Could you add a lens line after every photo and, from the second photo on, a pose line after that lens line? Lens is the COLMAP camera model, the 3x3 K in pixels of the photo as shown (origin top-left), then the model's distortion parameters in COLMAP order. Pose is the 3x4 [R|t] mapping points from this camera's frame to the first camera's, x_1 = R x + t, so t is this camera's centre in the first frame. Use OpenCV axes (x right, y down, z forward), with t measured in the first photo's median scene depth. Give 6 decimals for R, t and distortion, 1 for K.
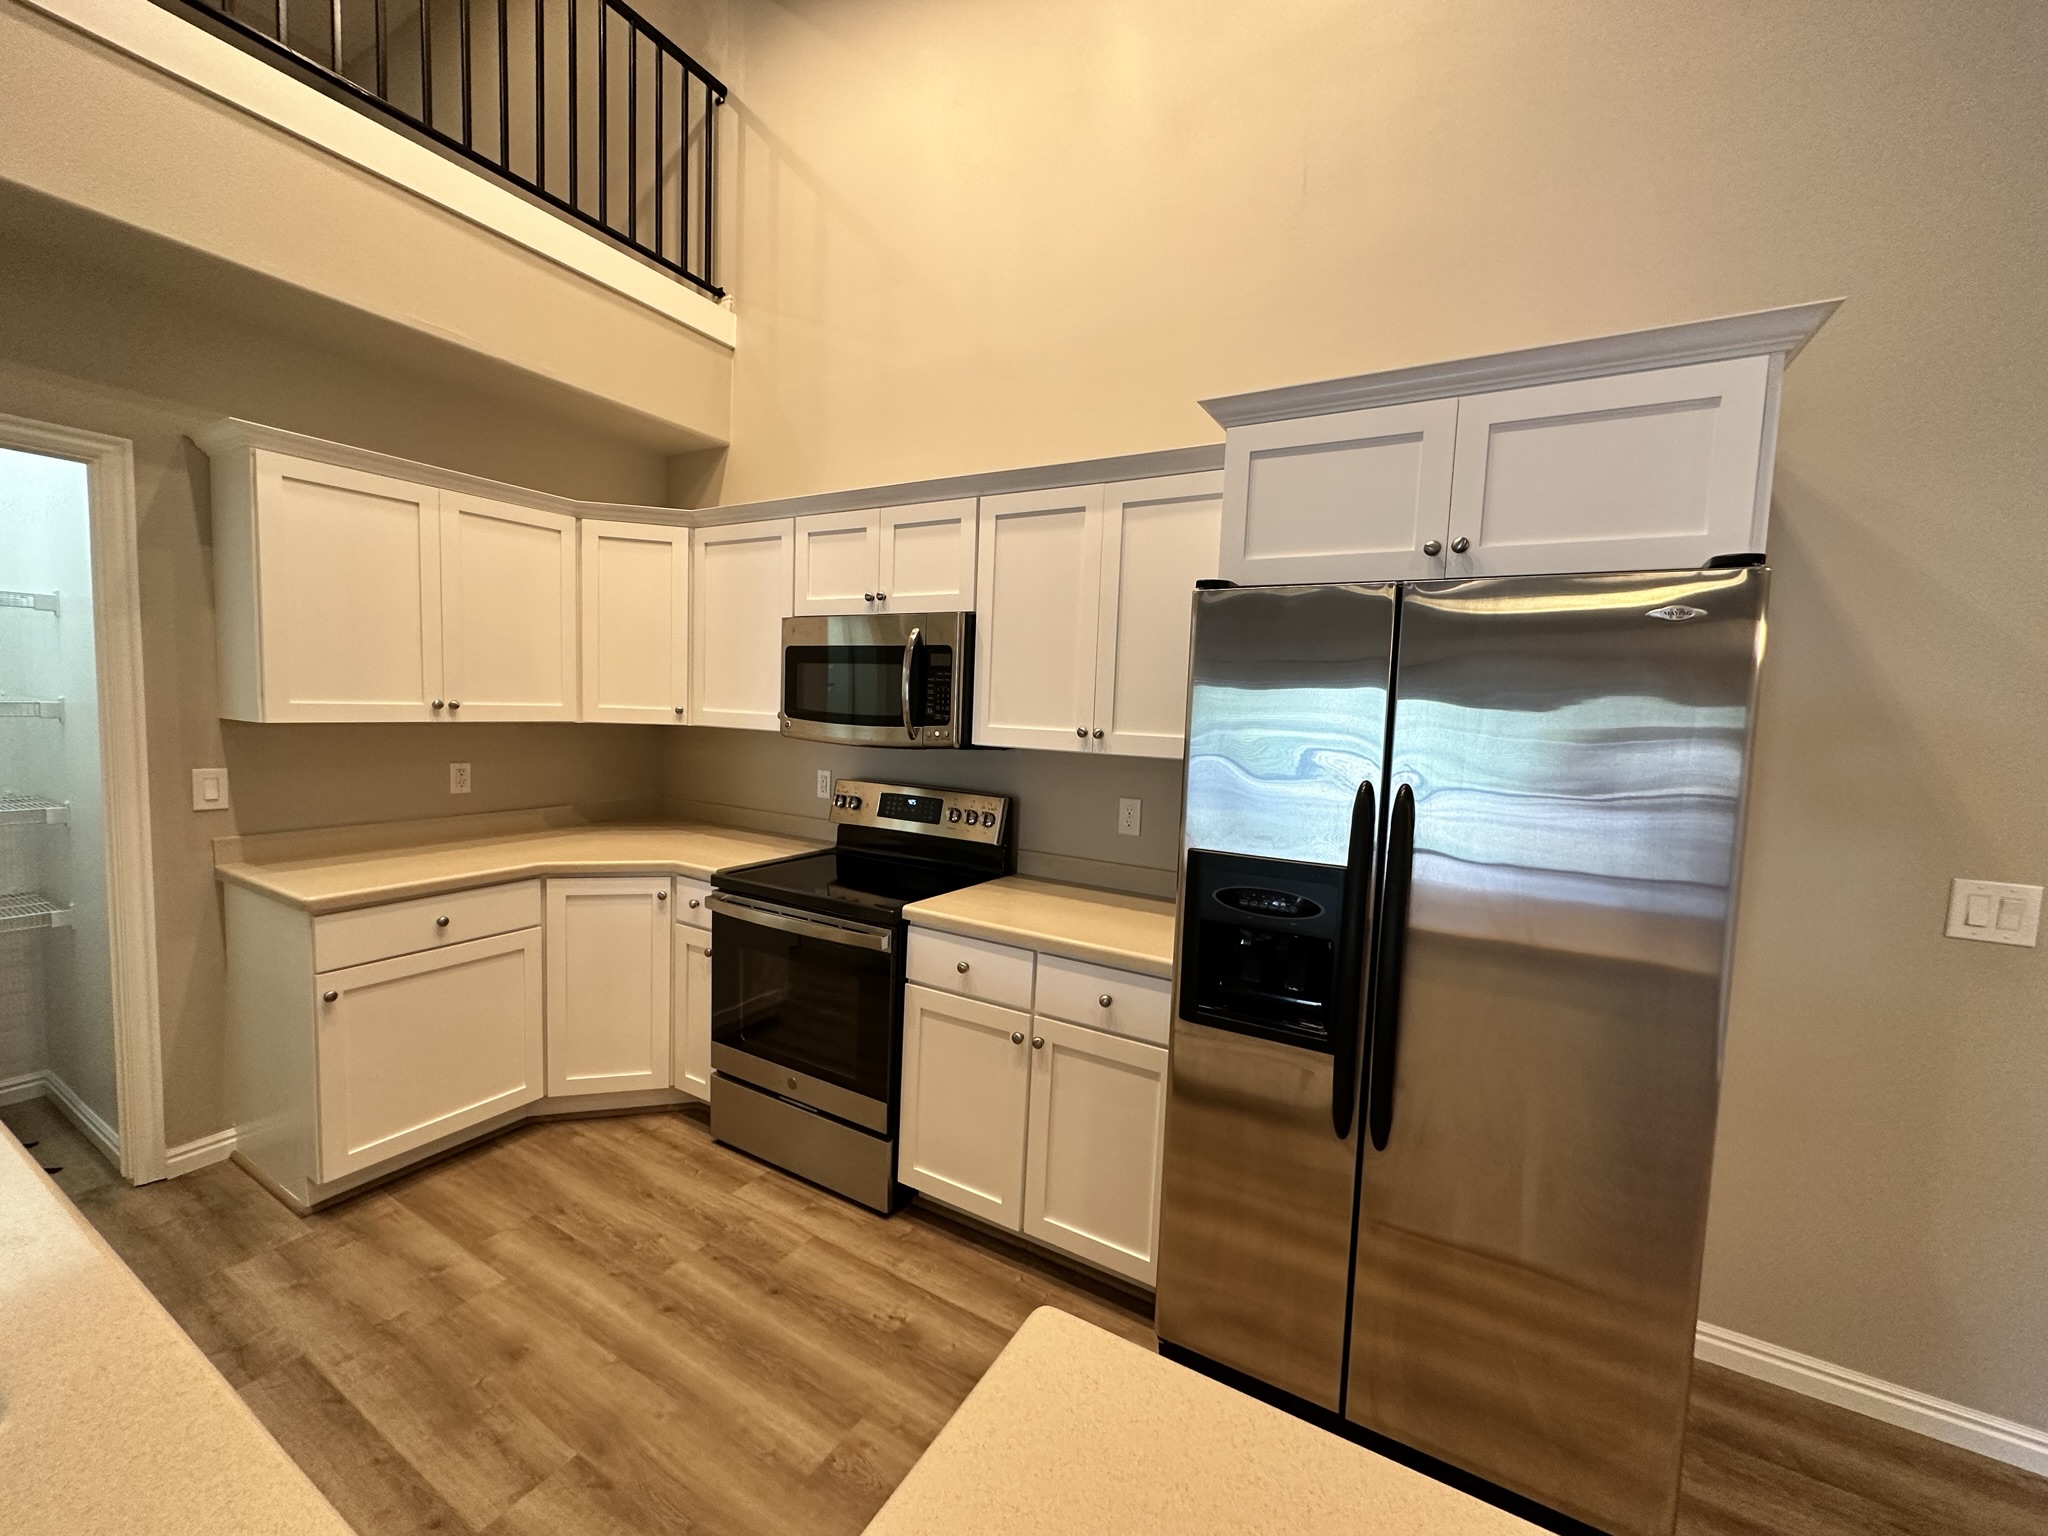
lens RADIAL K [[815.1, 0, 1019.7], [0, 815.1, 767.5], [0, 0, 1]] dist [-0.003937, 0.000620]
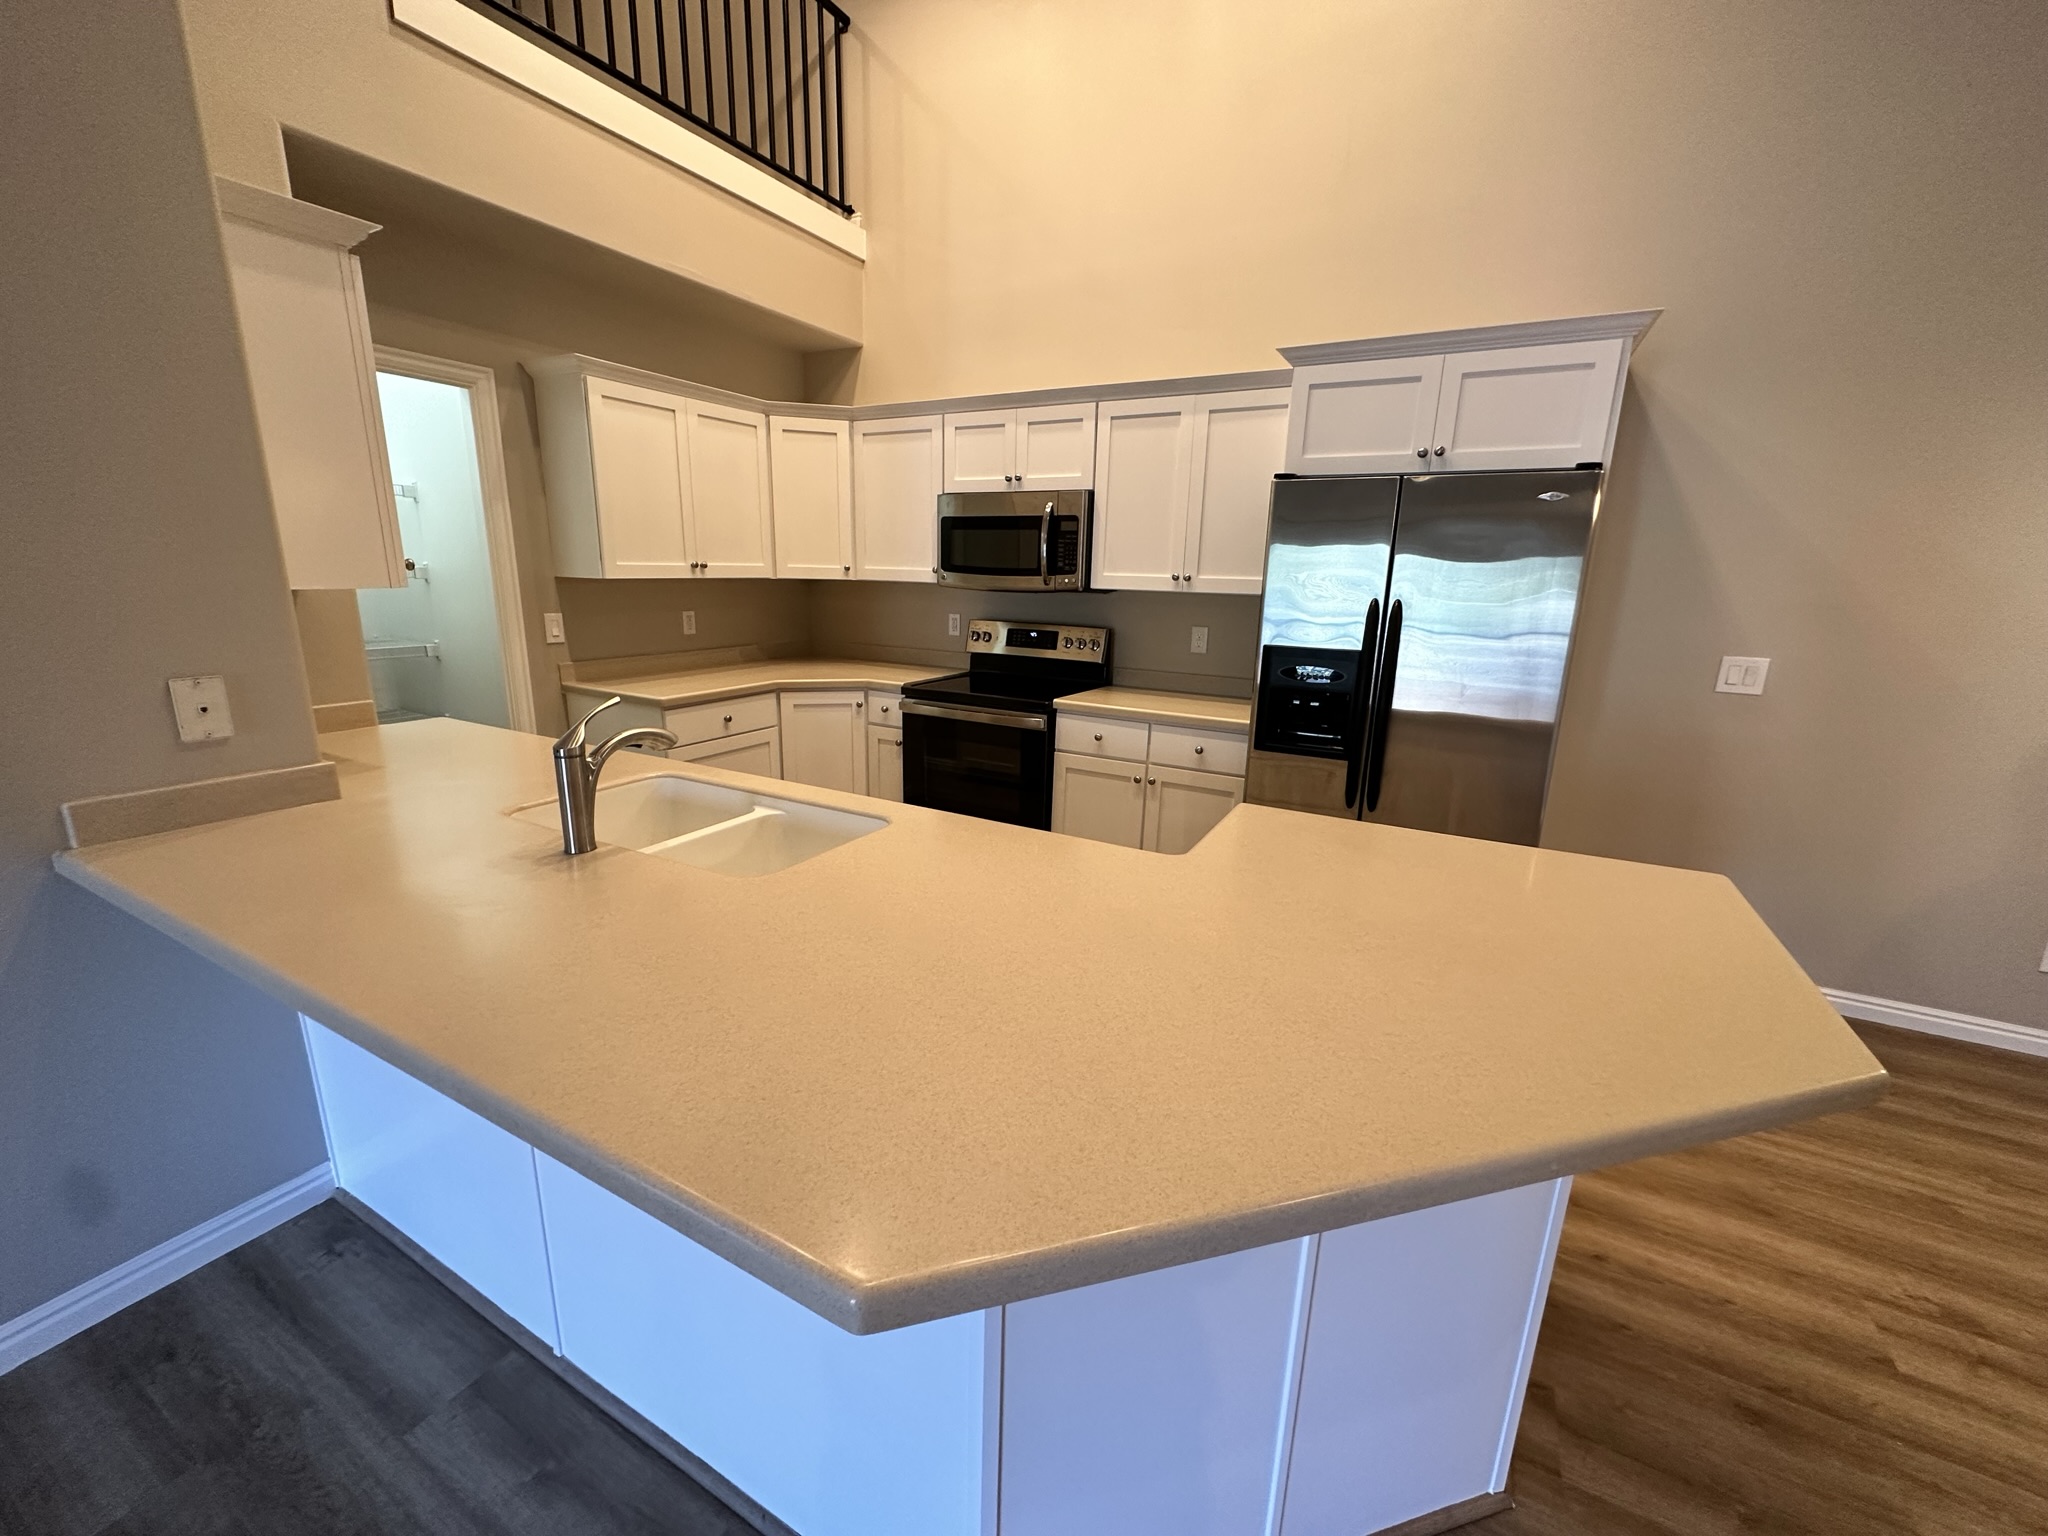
lens RADIAL K [[815.1, 0, 1019.6], [0, 815.1, 766.1], [0, 0, 1]] dist [-0.003937, 0.000620]
pose [[0.999703, -0.018380, 0.016004, -0.214498], [0.015548, 0.986676, 0.161952, 0.045924], [-0.018767, -0.161655, 0.986669, -0.441329]]
